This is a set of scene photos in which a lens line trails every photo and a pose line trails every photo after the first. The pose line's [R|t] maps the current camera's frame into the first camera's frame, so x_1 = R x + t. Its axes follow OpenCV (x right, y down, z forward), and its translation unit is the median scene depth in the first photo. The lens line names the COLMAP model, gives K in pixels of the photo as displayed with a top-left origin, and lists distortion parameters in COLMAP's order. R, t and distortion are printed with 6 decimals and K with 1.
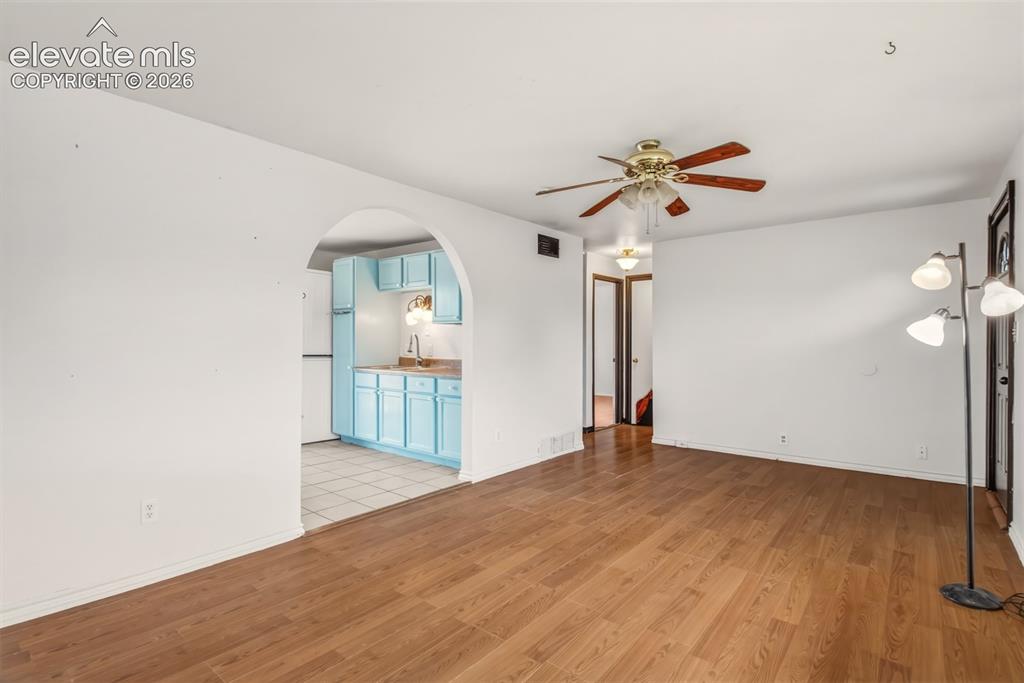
lens RADIAL K [[489.0, 0, 508.3], [0, 489.0, 340.4], [0, 0, 1]] dist [-0.007420, -0.007365]
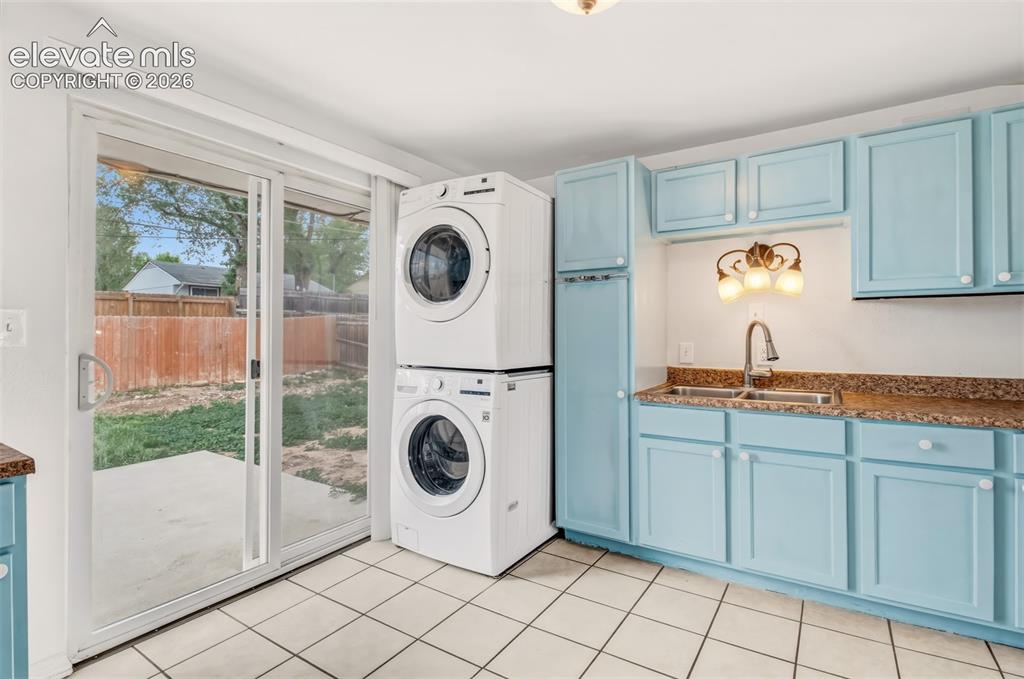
lens RADIAL K [[489.0, 0, 500.9], [0, 489.0, 332.9], [0, 0, 1]] dist [-0.007420, -0.007365]
pose [[0.994961, -0.011493, 0.099600, -0.854719], [0.011199, 0.999931, 0.003511, -0.011303], [-0.099633, -0.002378, 0.995021, 0.964385]]
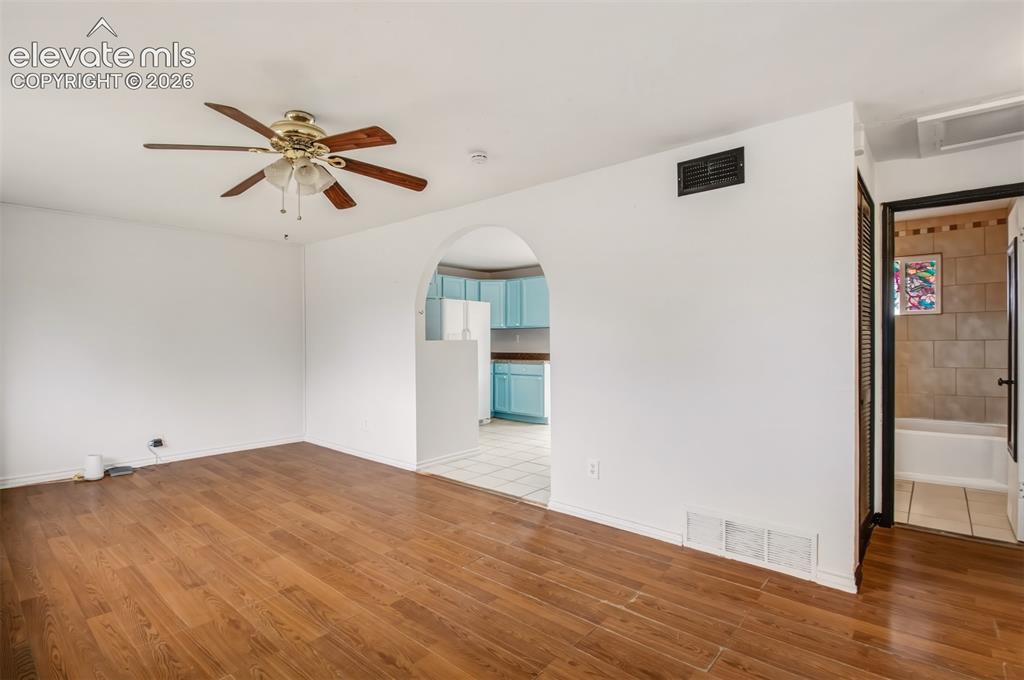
lens RADIAL K [[489.0, 0, 489.9], [0, 489.0, 327.2], [0, 0, 1]] dist [-0.007420, -0.007365]
pose [[-0.031675, -0.024062, -0.999209, 1.030981], [0.009294, 0.999660, -0.024367, -0.005074], [0.999455, -0.010058, -0.031440, 1.215290]]
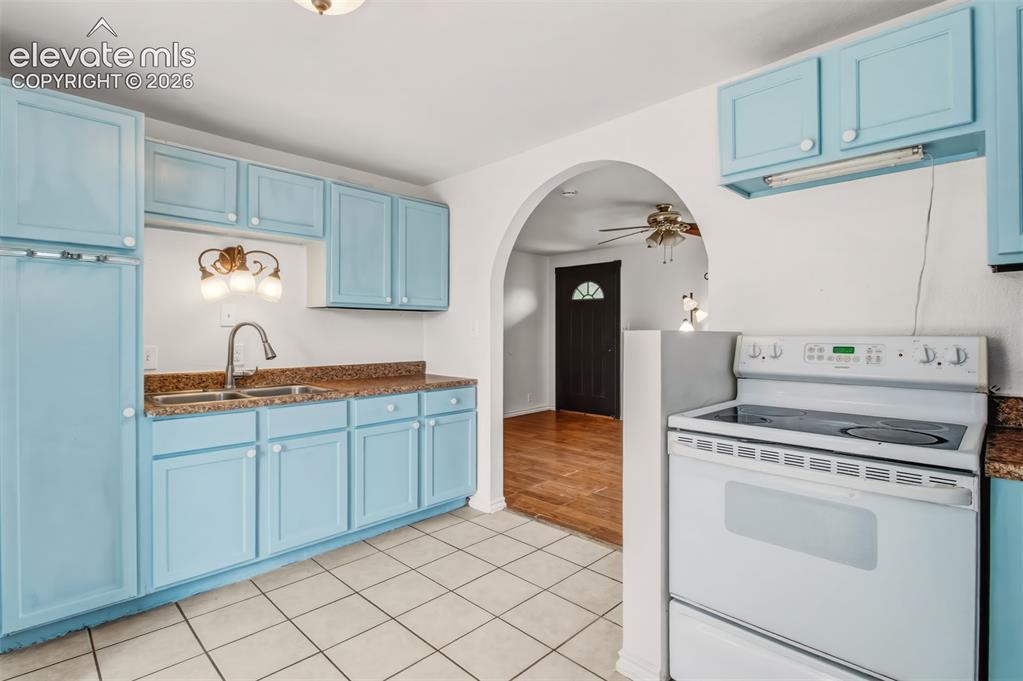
lens RADIAL K [[488.5, 0, 511.5], [0, 488.5, 342.4], [0, 0, 1]] dist [-0.007420, -0.007365]
pose [[0.089764, -0.027032, 0.995596, -1.155509], [-0.000455, 0.999630, 0.027182, -0.012174], [-0.995963, -0.002893, 0.089718, 1.201816]]
